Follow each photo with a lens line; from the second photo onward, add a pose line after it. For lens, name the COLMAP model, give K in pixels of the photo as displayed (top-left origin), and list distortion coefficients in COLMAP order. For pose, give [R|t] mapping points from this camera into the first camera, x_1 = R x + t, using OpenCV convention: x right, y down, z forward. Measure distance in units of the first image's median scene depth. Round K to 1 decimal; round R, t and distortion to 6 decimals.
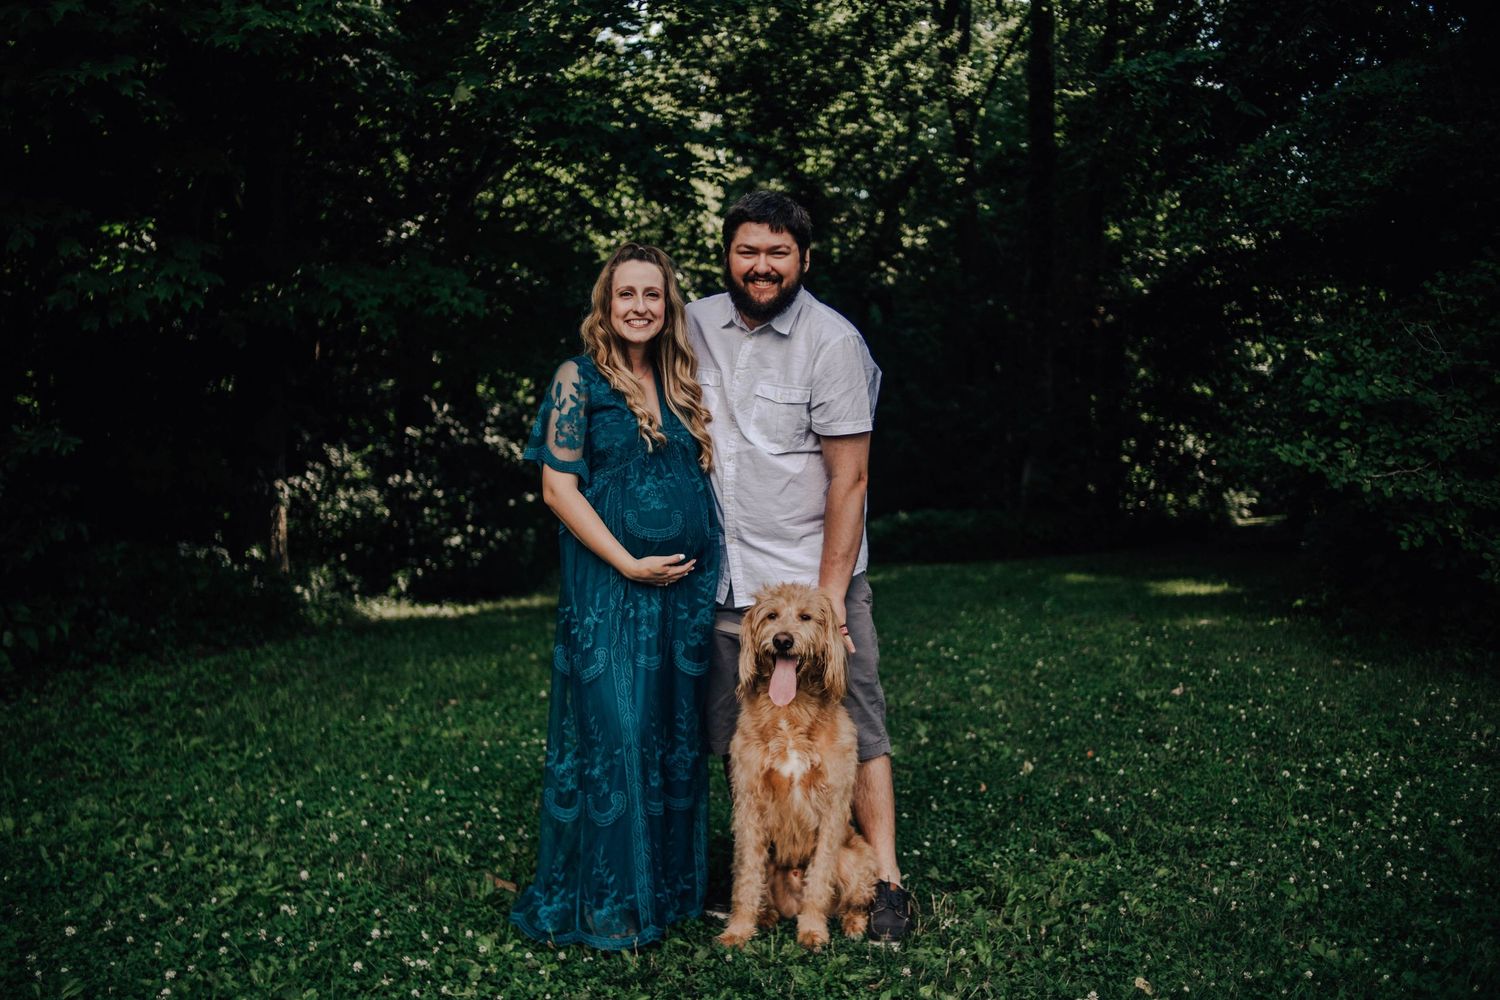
lens RADIAL K [[1488.3, 0, 722.4], [0, 1488.3, 471.7], [0, 0, 1]] dist [-0.121282, 0.016319]
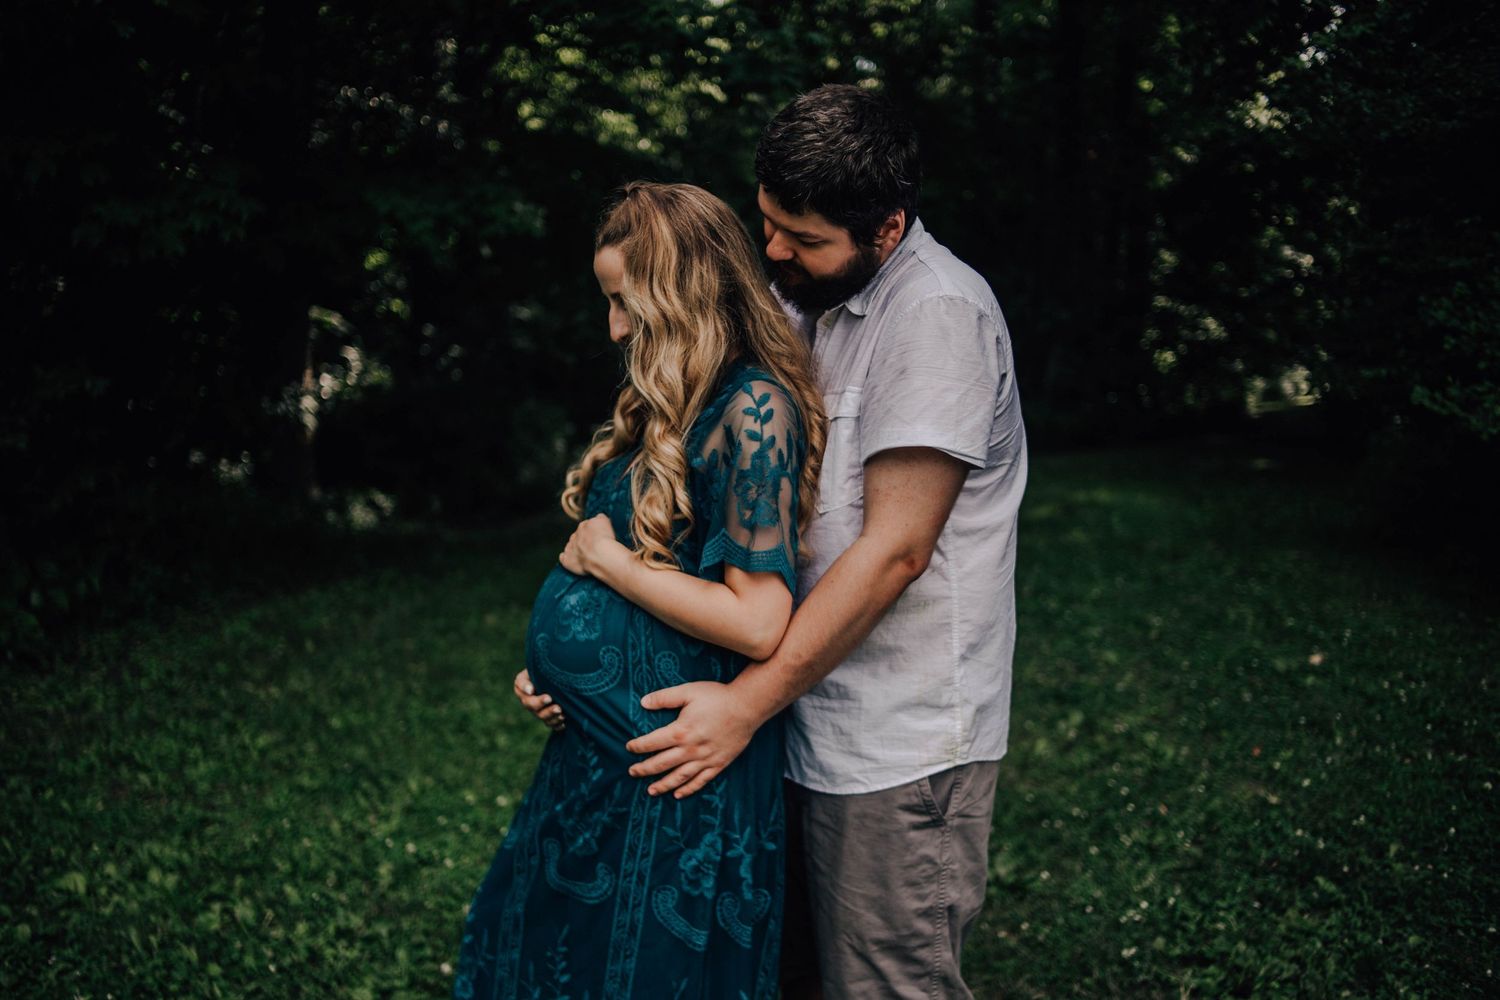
lens RADIAL K [[1508.2, 0, 750.0], [0, 1508.2, 500.0], [0, 0, 1]] dist [-0.123233, 0.005980]
pose [[0.999863, -0.002930, 0.016287, -0.065031], [0.001333, 0.995266, 0.097181, -0.043788], [-0.016495, -0.097146, 0.995133, 0.084995]]
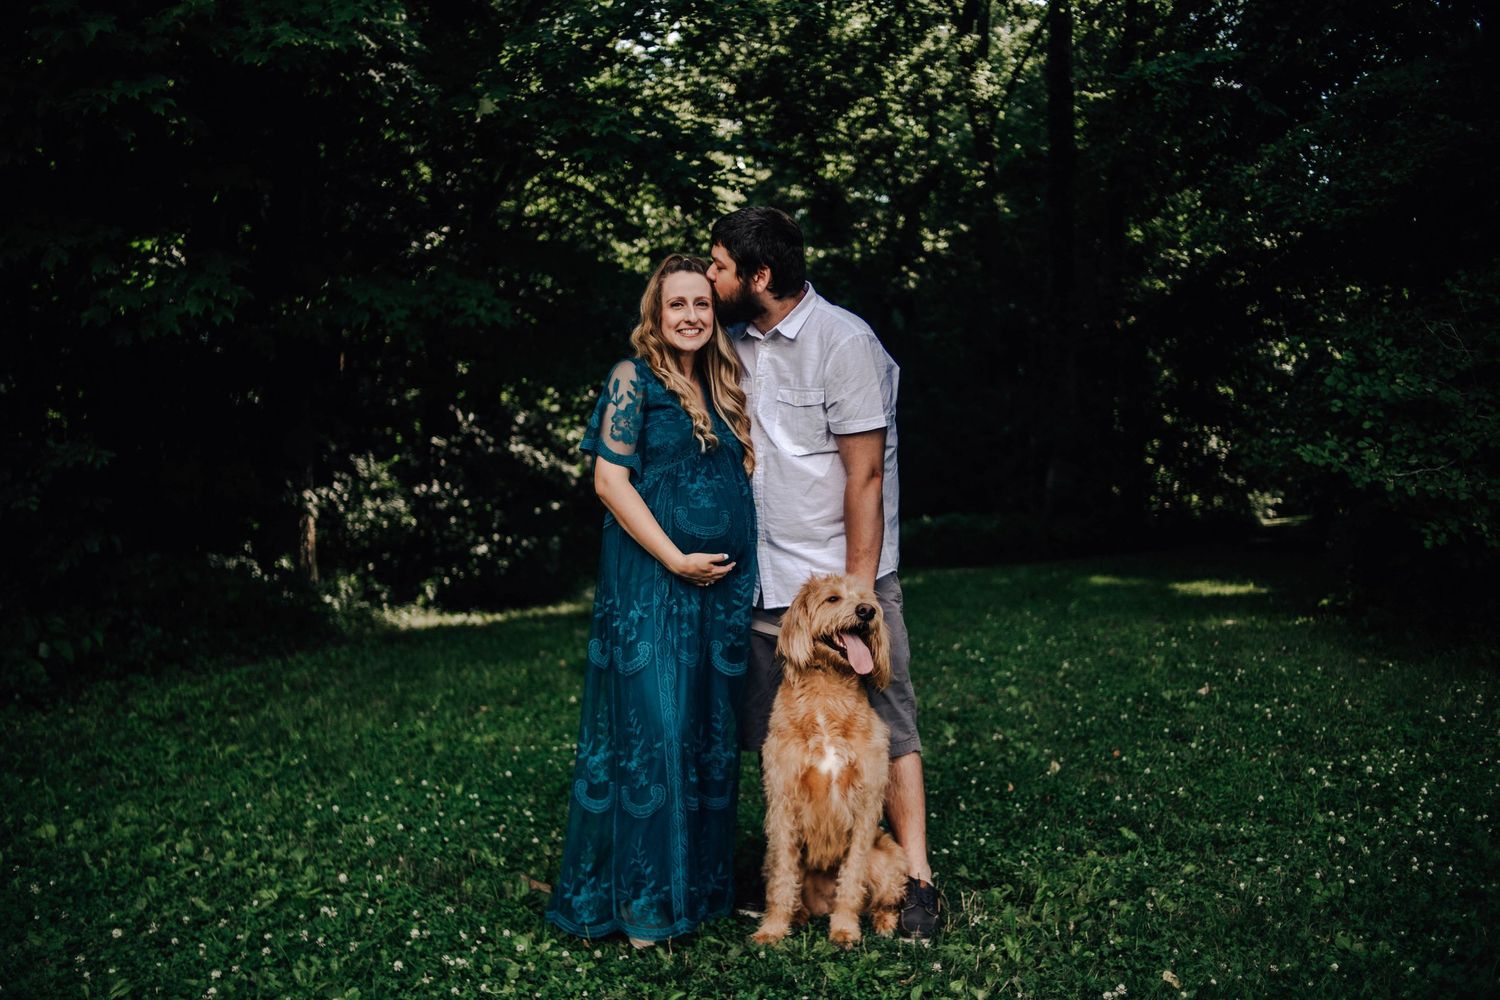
lens RADIAL K [[1488.3, 0, 722.4], [0, 1488.3, 471.7], [0, 0, 1]] dist [-0.121282, 0.016319]
pose [[0.999816, -0.011026, -0.015674, -0.001573], [0.010959, 0.999930, -0.004349, 0.000299], [0.015721, 0.004177, 0.999868, -0.008619]]
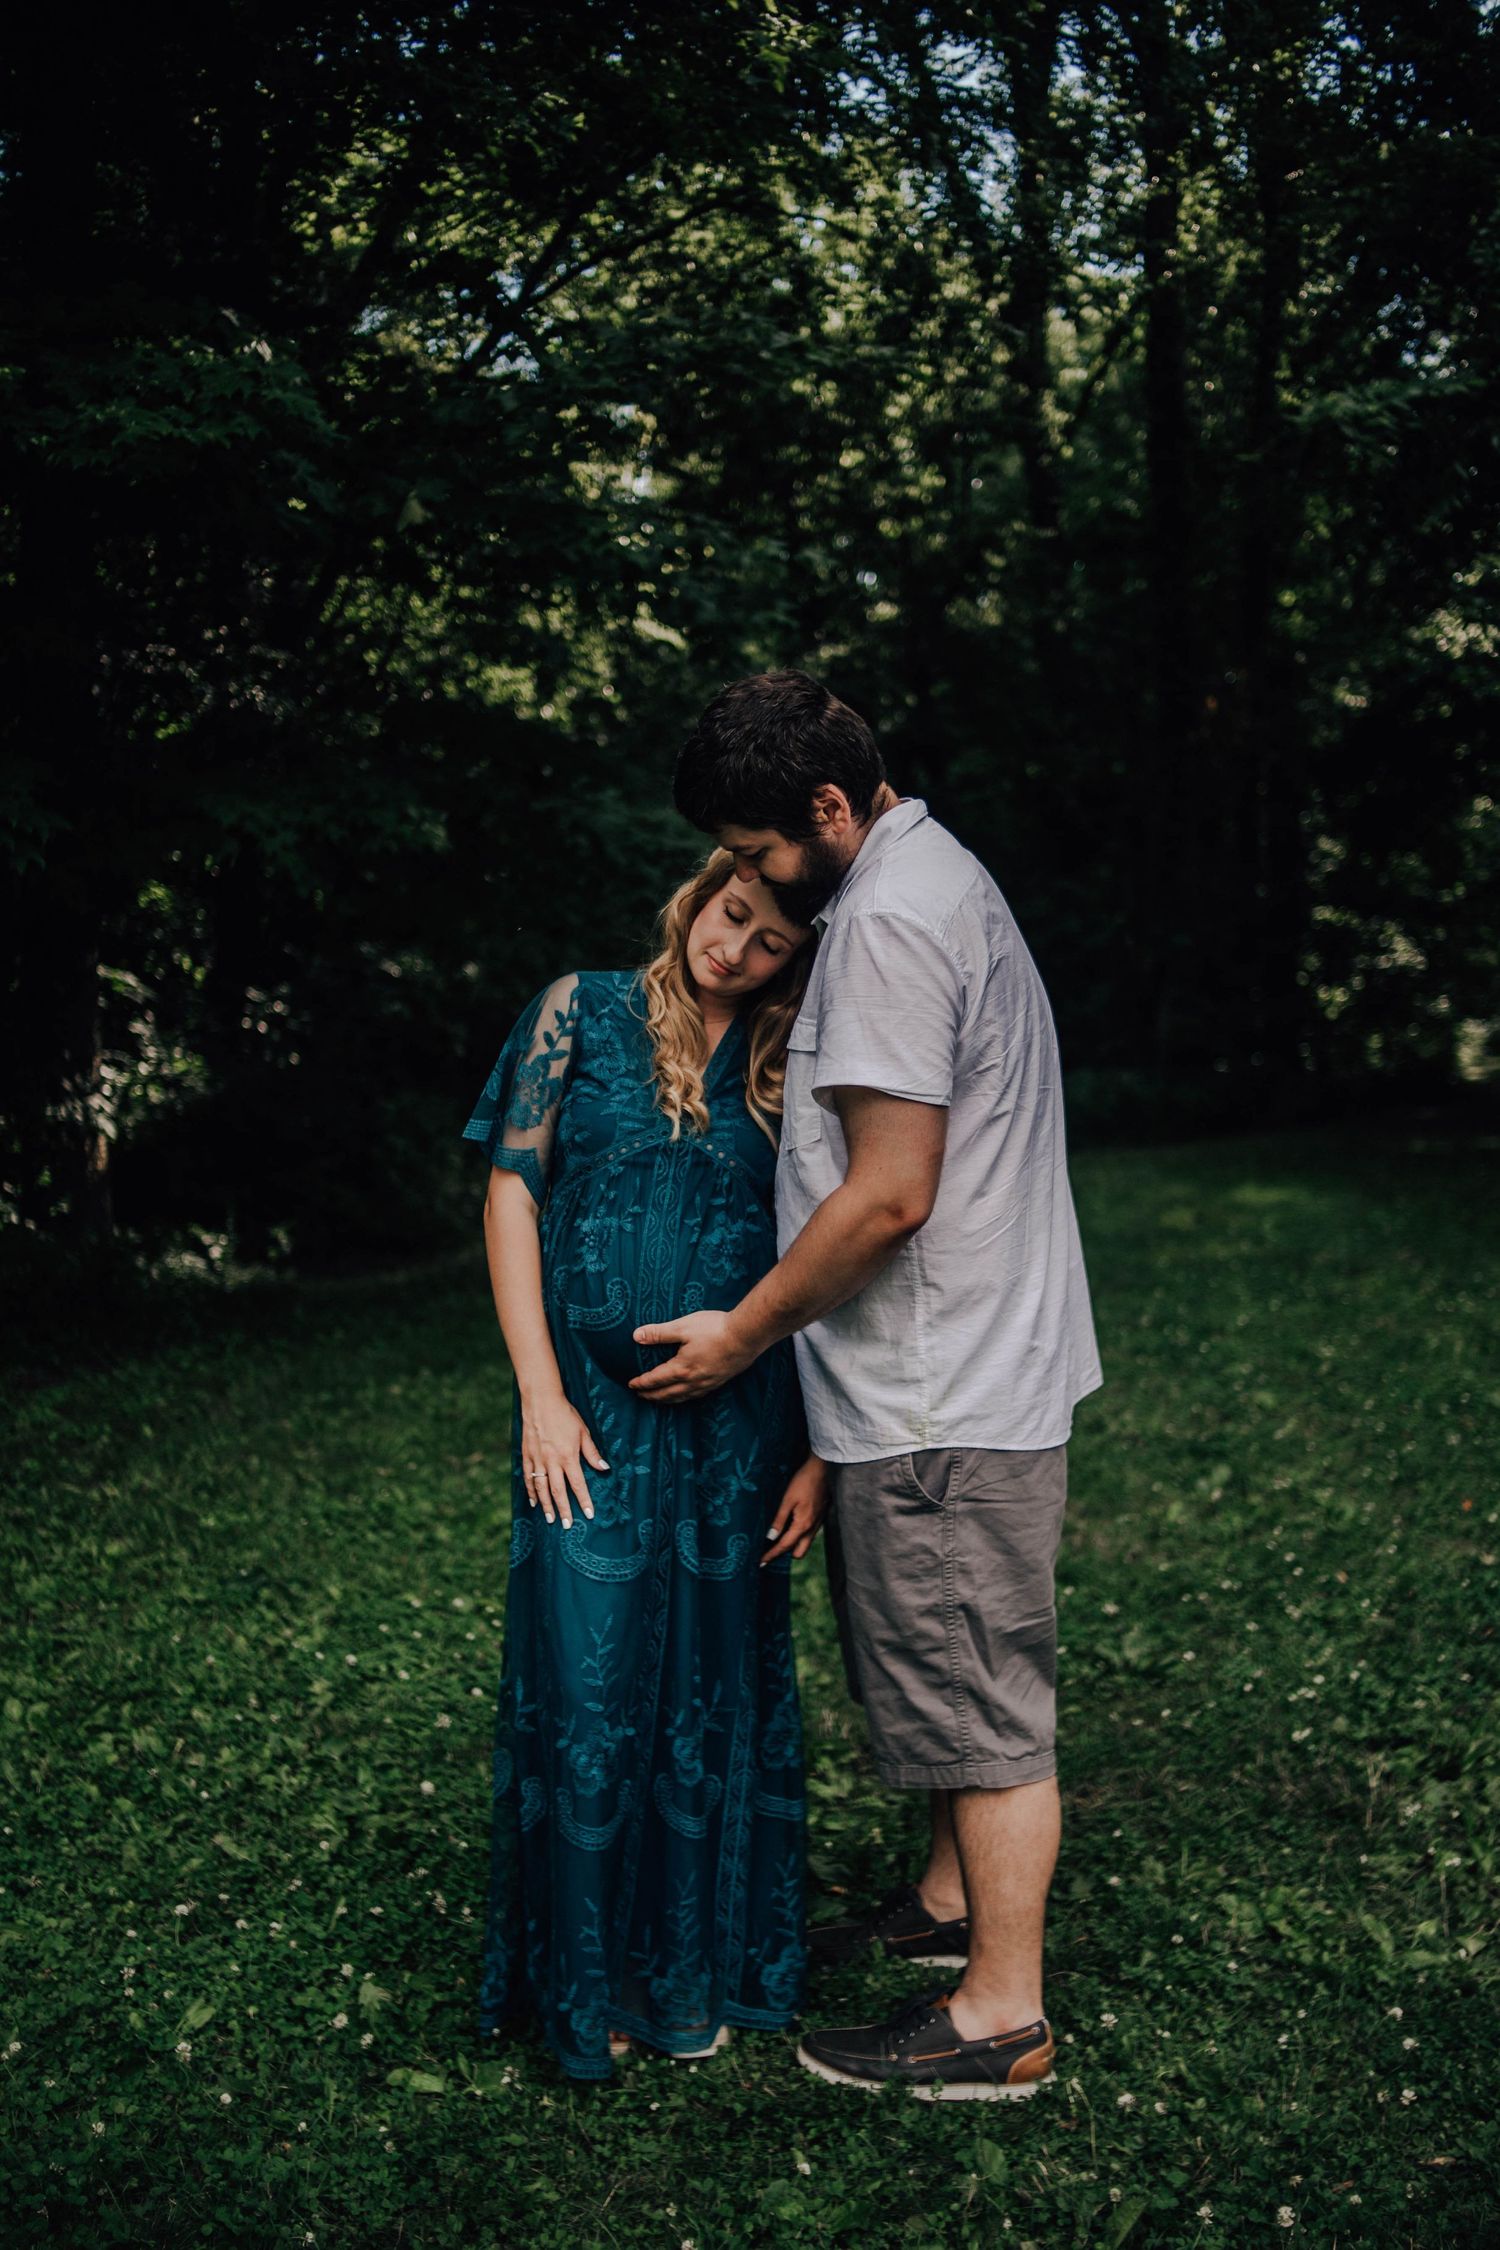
lens RADIAL K [[2262.3, 0, 750.0], [0, 2262.3, 1125.0], [0, 0, 1]] dist [-0.123233, 0.005980]
pose [[0.998735, -0.040156, 0.030270, -0.084460], [0.038636, 0.998040, 0.049229, -0.037426], [-0.032188, -0.047997, 0.998329, -0.002252]]
